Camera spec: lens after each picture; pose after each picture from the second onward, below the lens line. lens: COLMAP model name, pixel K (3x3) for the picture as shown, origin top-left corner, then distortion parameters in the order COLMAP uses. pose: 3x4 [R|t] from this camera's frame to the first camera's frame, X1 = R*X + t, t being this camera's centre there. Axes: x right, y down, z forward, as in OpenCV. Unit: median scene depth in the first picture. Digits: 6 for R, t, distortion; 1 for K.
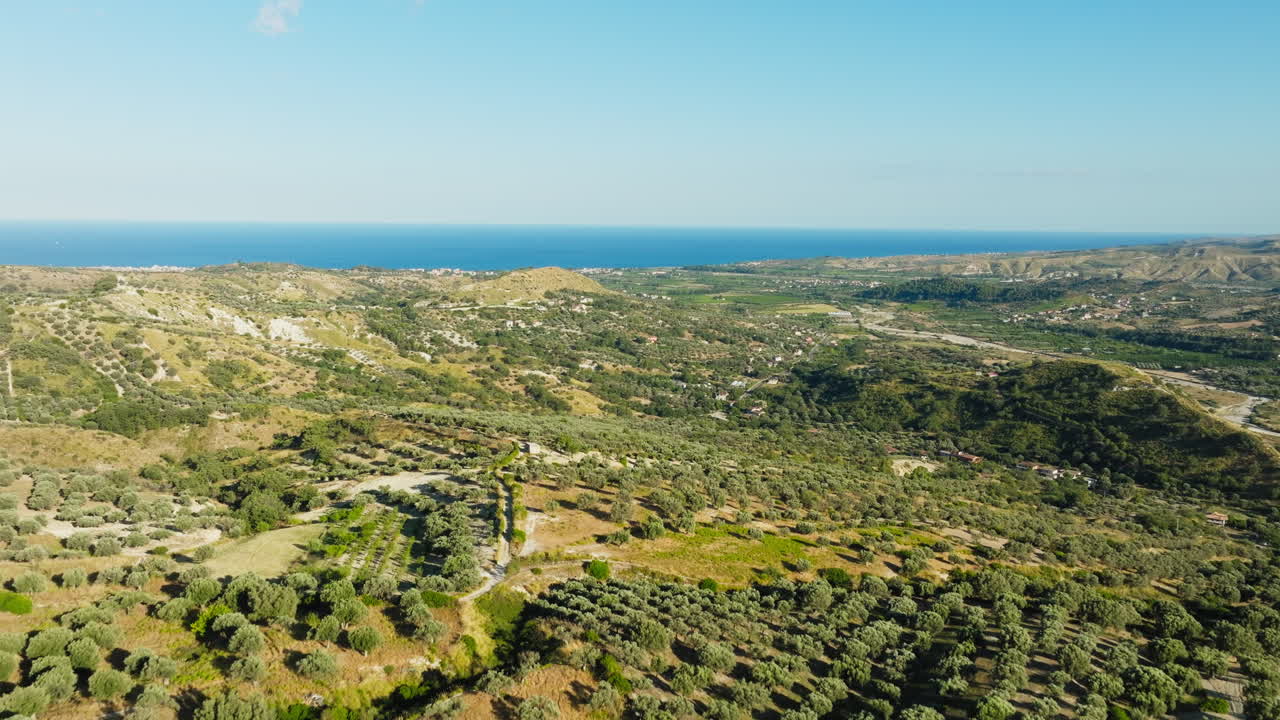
lens RADIAL K [[960.4, 0, 640.0], [0, 960.4, 360.0], [0, 0, 1]] dist [-0.001228, 0.011988]
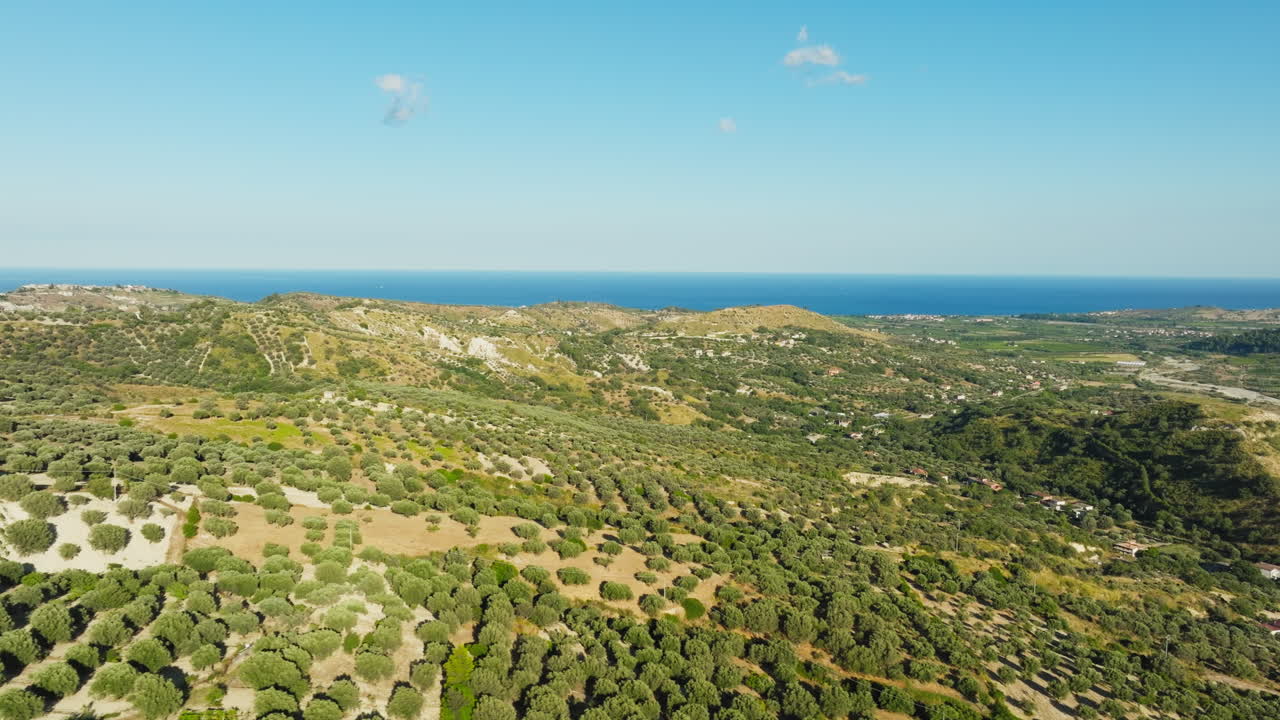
lens RADIAL K [[960.4, 0, 640.0], [0, 960.4, 360.0], [0, 0, 1]] dist [-0.001228, 0.011988]
pose [[0.922268, 0.034412, -0.385016, 0.266132], [-0.054124, 0.997714, -0.040476, 0.022466], [0.382743, 0.058169, 0.922022, -0.044790]]
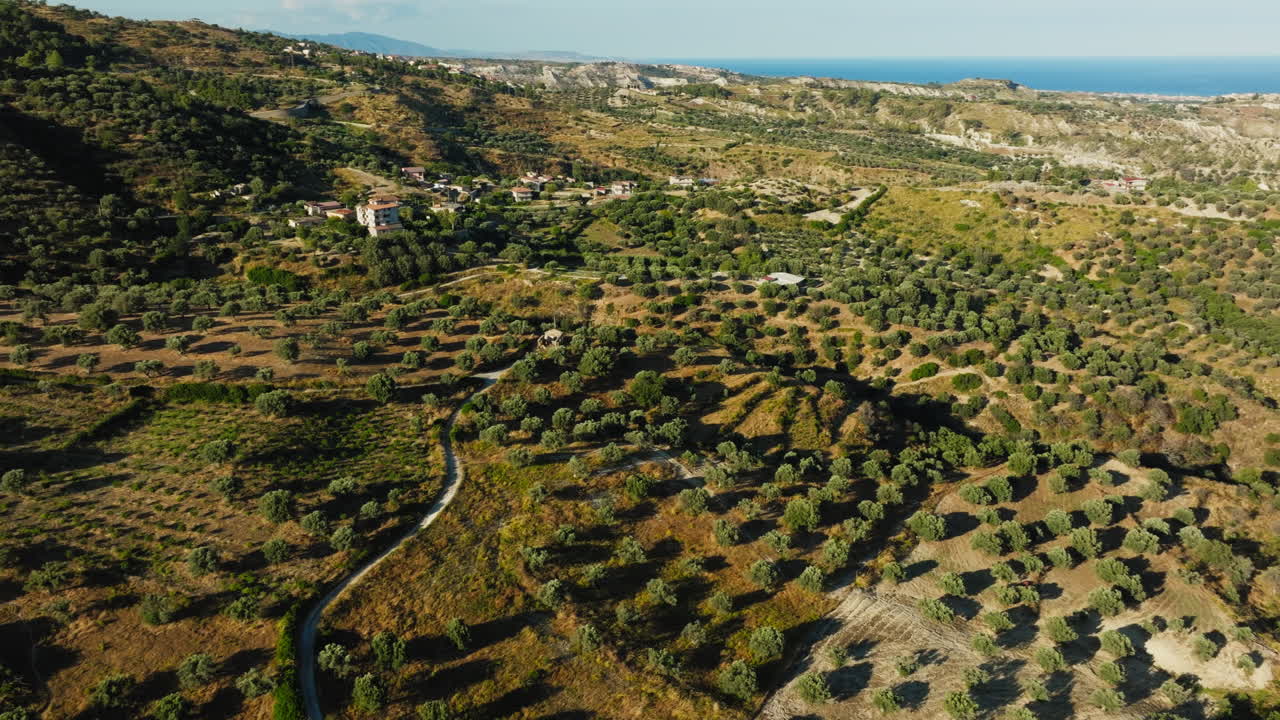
lens RADIAL K [[960.4, 0, 640.0], [0, 960.4, 360.0], [0, 0, 1]] dist [-0.001228, 0.011988]
pose [[0.063744, 0.294869, -0.953409, 0.002345], [-0.140349, 0.948506, 0.283968, -0.037035], [0.988048, 0.115709, 0.101846, 0.162444]]
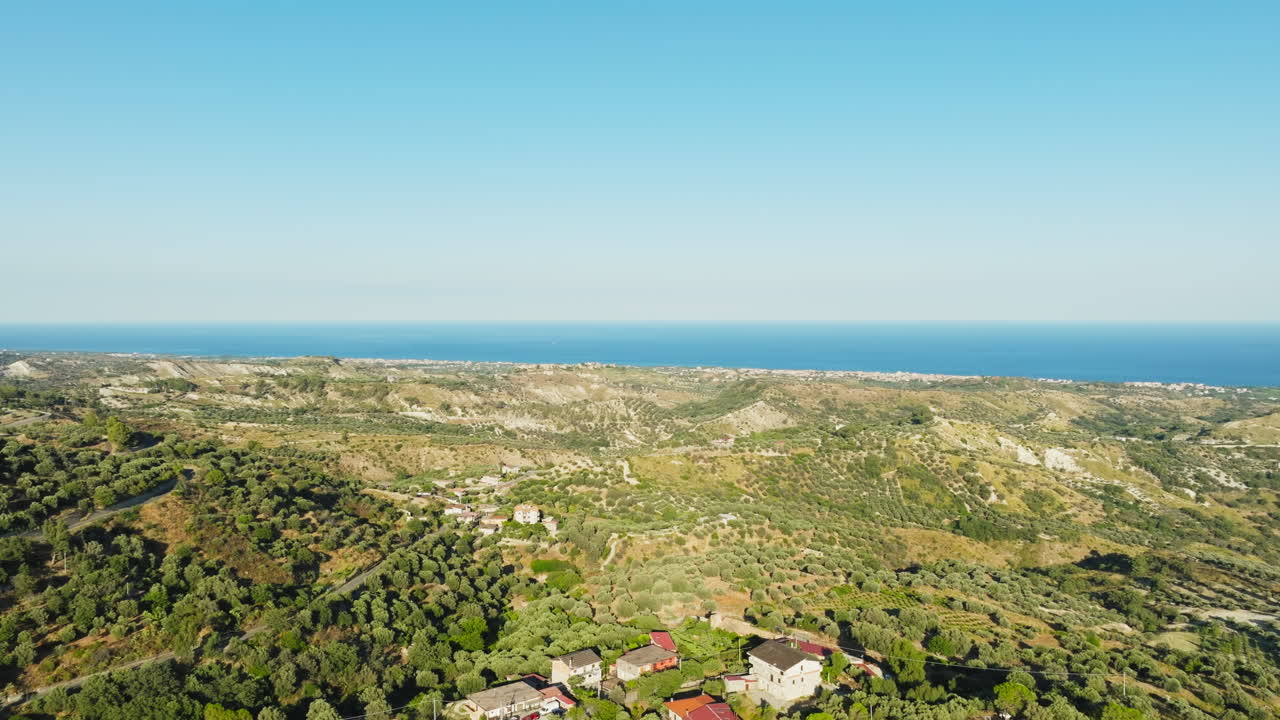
lens RADIAL K [[960.4, 0, 640.0], [0, 960.4, 360.0], [0, 0, 1]] dist [-0.001228, 0.011988]
pose [[0.760718, 0.019664, -0.648785, 0.001991], [-0.085067, 0.993940, -0.069618, -0.024092], [0.643484, 0.108150, 0.757781, -0.219202]]
